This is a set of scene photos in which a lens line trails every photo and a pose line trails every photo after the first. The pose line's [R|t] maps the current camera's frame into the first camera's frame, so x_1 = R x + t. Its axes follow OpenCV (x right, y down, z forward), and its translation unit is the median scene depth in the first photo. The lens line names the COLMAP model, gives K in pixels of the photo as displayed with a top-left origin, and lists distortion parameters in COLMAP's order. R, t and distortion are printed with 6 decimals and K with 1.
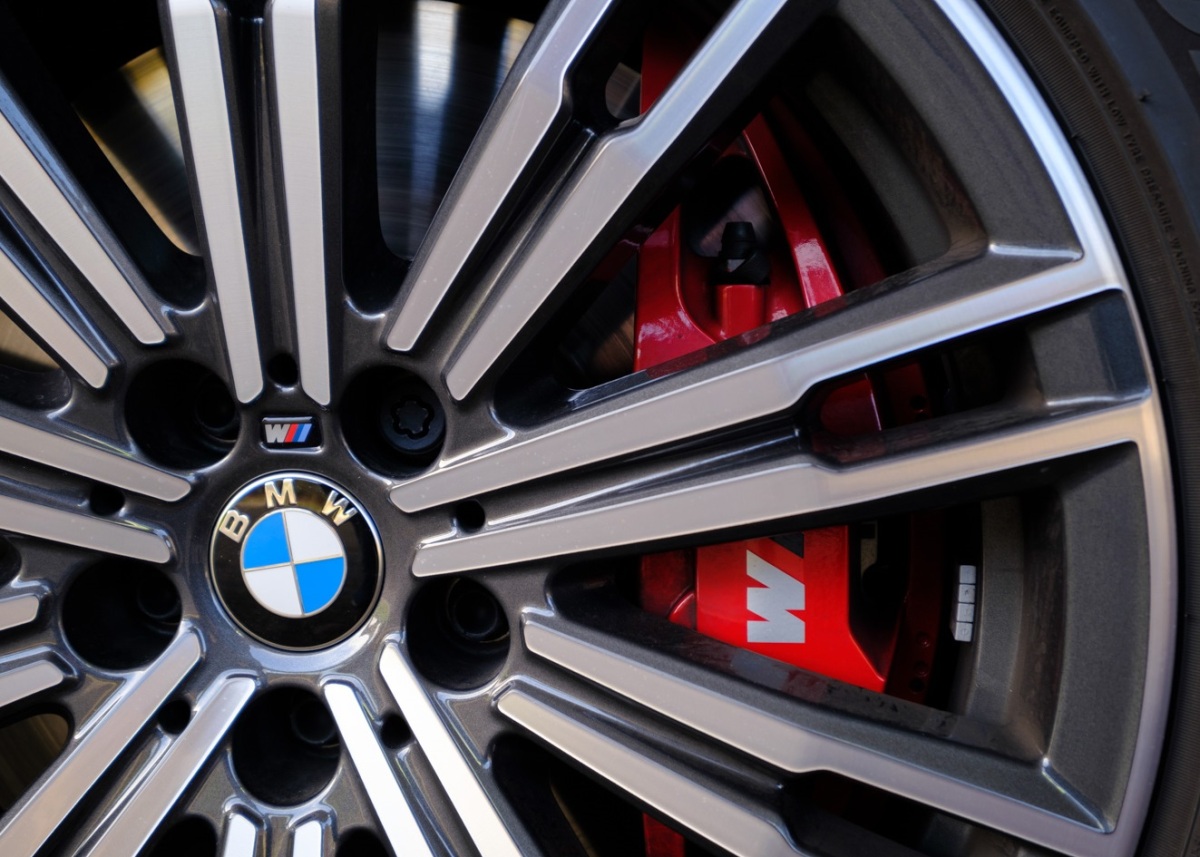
lens RADIAL K [[1338.8, 0, 596.0], [0, 1338.8, 430.1], [0, 0, 1]] dist [-0.003216, 0.000000]
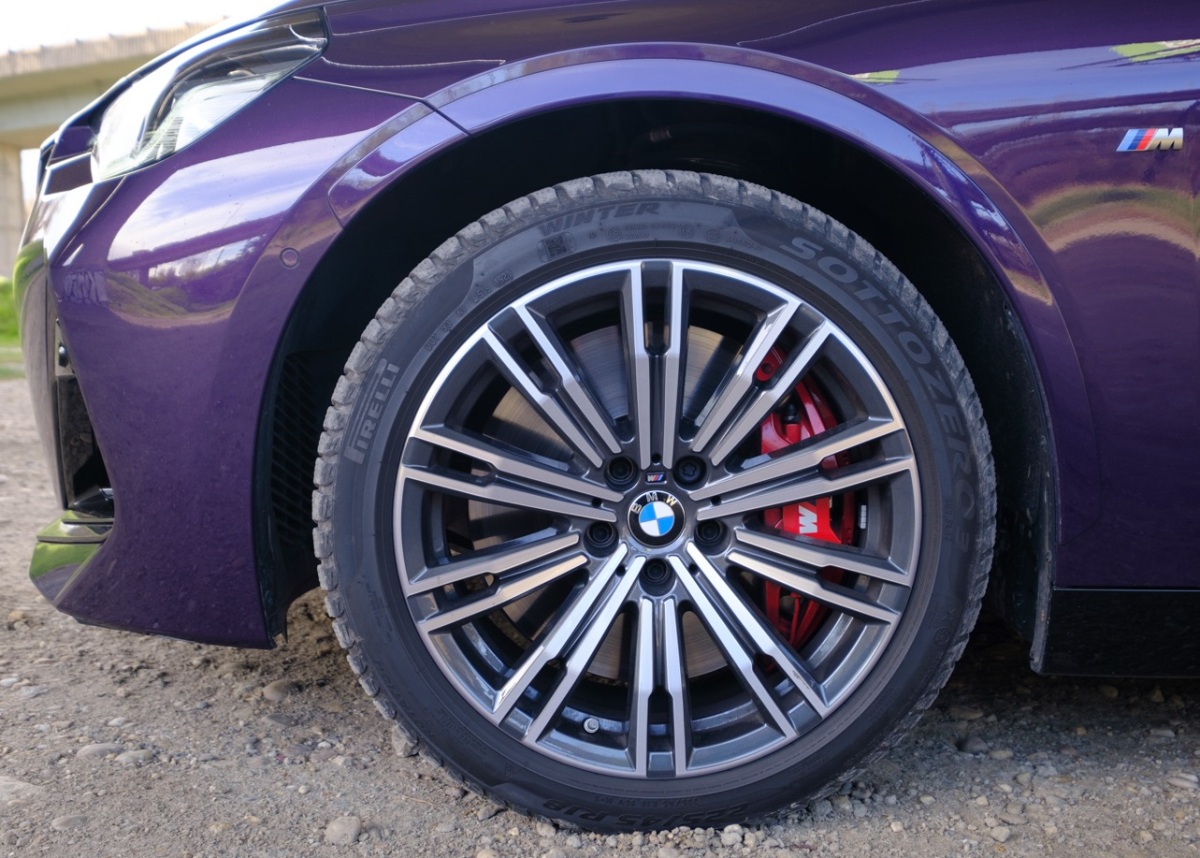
lens RADIAL K [[1338.8, 0, 603.0], [0, 1338.8, 427.5], [0, 0, 1]] dist [-0.003216, 0.000000]
pose [[0.983768, -0.051580, 0.171871, -0.915511], [0.050238, 0.998663, 0.012149, -0.165984], [-0.172268, -0.003317, 0.985045, -2.159509]]
